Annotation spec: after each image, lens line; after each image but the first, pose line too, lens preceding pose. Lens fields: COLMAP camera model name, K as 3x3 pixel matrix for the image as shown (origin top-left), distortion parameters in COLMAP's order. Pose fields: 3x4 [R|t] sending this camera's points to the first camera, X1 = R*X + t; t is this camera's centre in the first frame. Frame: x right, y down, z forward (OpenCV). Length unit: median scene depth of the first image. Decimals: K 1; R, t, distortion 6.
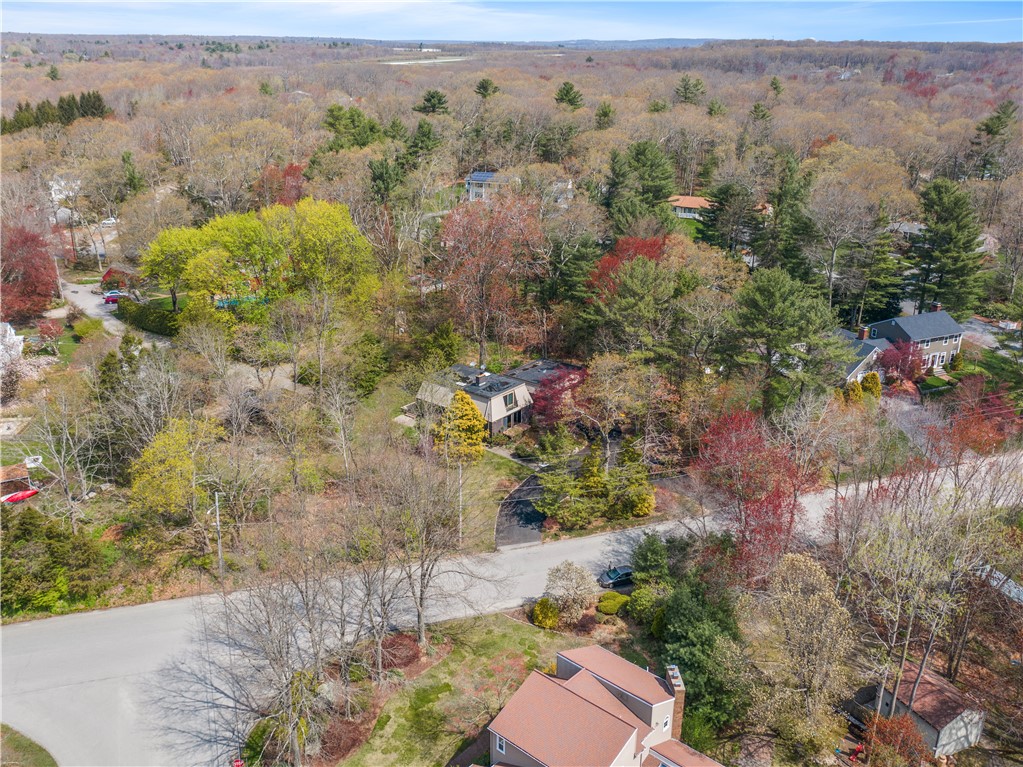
lens RADIAL K [[901.8, 0, 514.0], [0, 901.8, 382.5], [0, 0, 1]] dist [-0.005291, -0.012999]
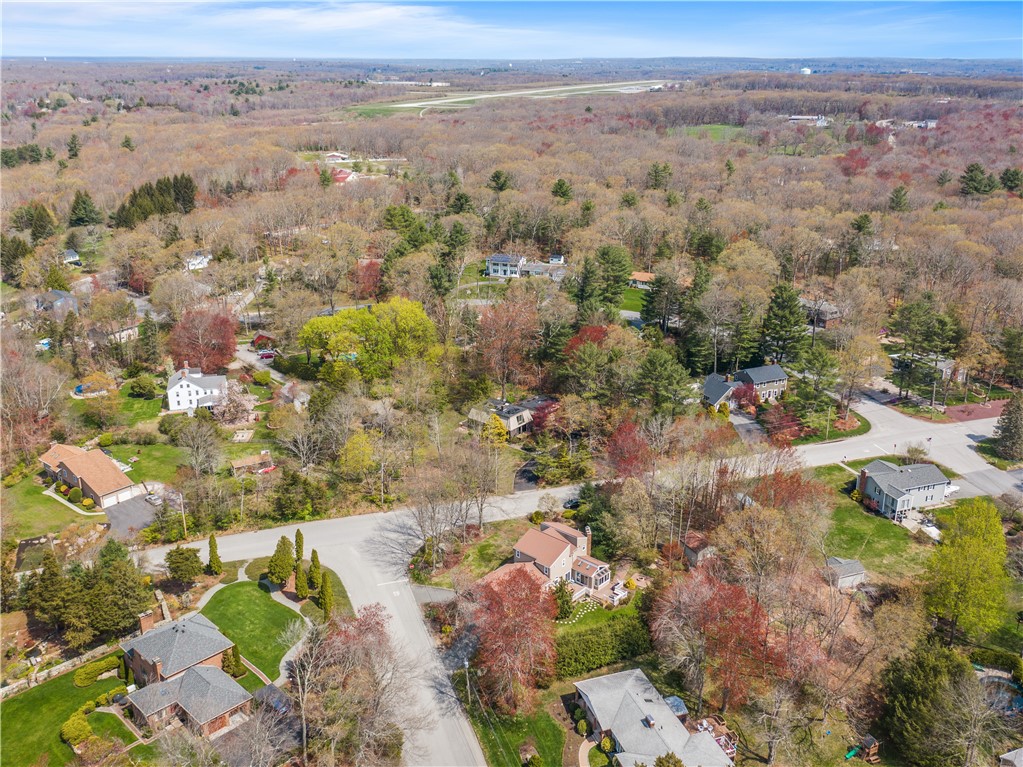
lens RADIAL K [[901.8, 0, 509.2], [0, 901.8, 381.8], [0, 0, 1]] dist [-0.005291, -0.012999]
pose [[0.999884, -0.006359, -0.013840, -0.000808], [0.006056, 0.999742, -0.021874, -0.016246], [0.013975, 0.021787, 0.999665, -0.859512]]
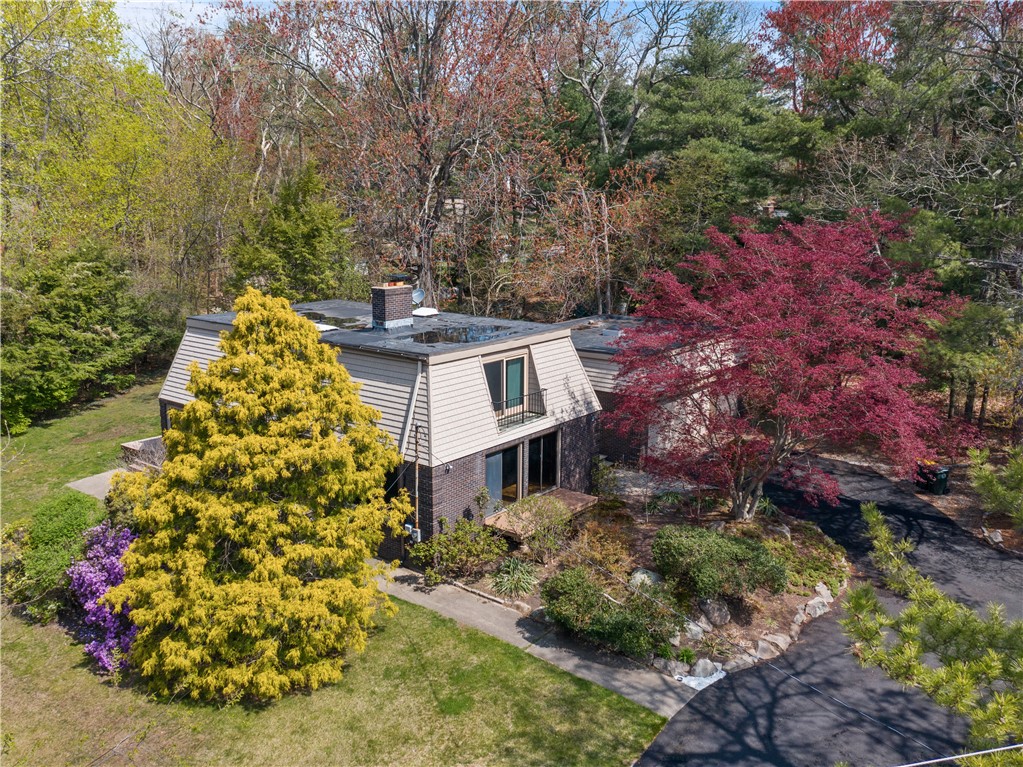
lens RADIAL K [[901.8, 0, 510.8], [0, 901.8, 382.0], [0, 0, 1]] dist [-0.005291, -0.012999]
pose [[0.999968, -0.002935, 0.007397, -0.006974], [0.004027, 0.988333, -0.152253, 0.056690], [-0.006863, 0.152278, 0.988314, 0.781584]]
